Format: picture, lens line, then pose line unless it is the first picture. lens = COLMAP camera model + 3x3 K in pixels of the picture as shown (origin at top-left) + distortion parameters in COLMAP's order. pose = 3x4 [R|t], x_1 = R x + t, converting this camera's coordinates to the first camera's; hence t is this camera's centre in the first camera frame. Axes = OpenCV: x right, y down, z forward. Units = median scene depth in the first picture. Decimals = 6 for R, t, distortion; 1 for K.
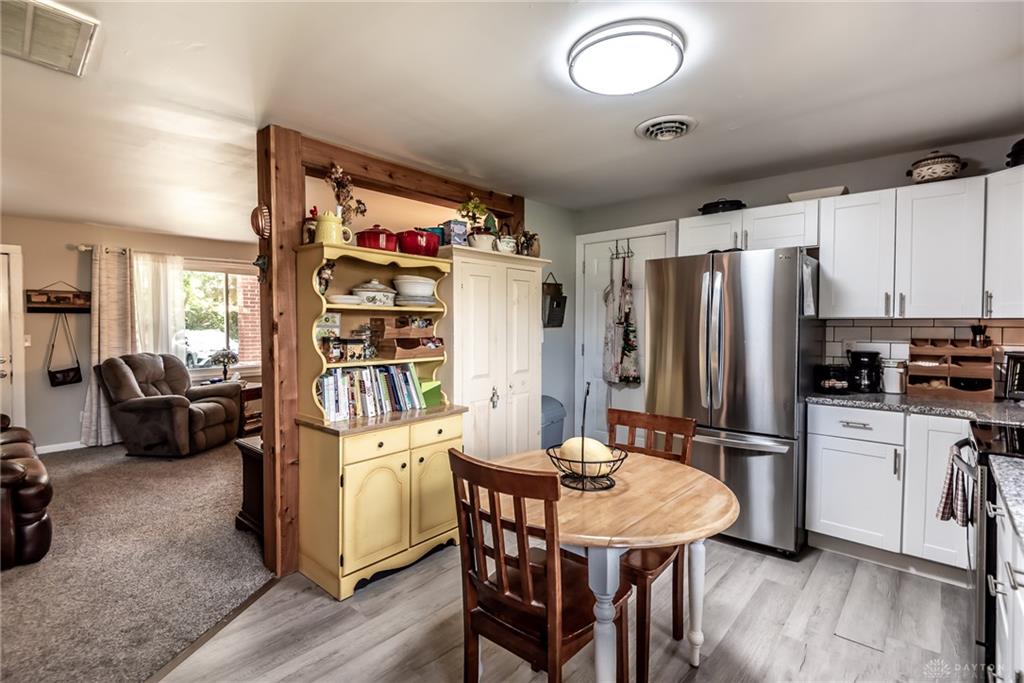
lens RADIAL K [[465.3, 0, 512.0], [0, 465.3, 341.5], [0, 0, 1]] dist [-0.000464, -0.000662]
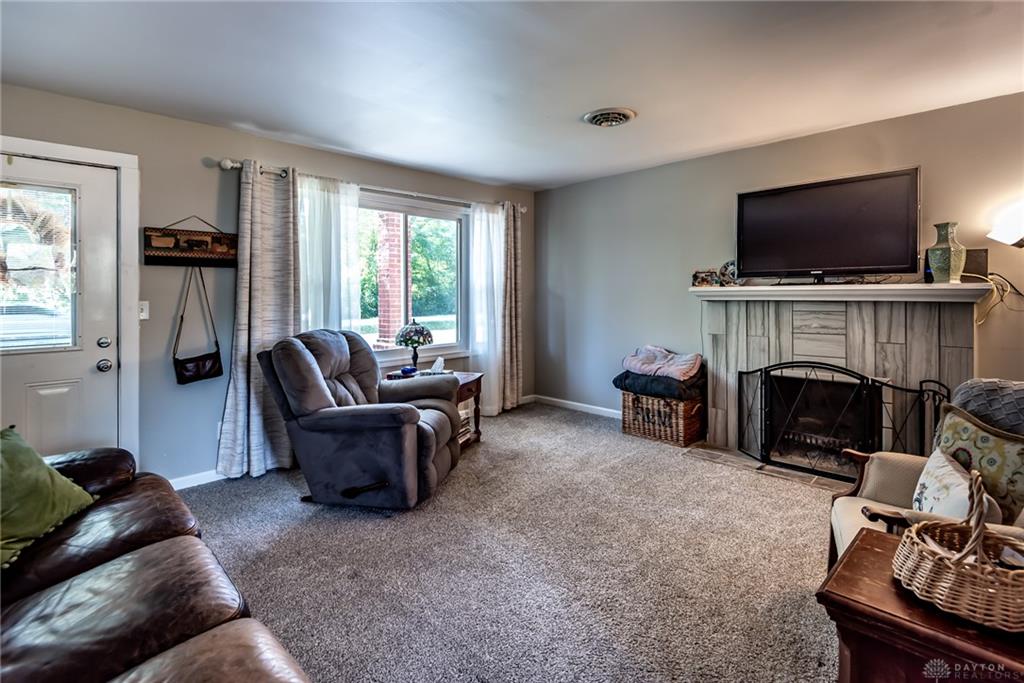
lens RADIAL K [[474.7, 0, 556.0], [0, 474.7, 300.9], [0, 0, 1]] dist [0.002448, 0.000044]
pose [[0.999728, -0.002422, -0.023211, -0.463997], [0.001893, 0.999739, -0.022775, 0.001112], [0.023261, 0.022725, 0.999471, 0.368143]]
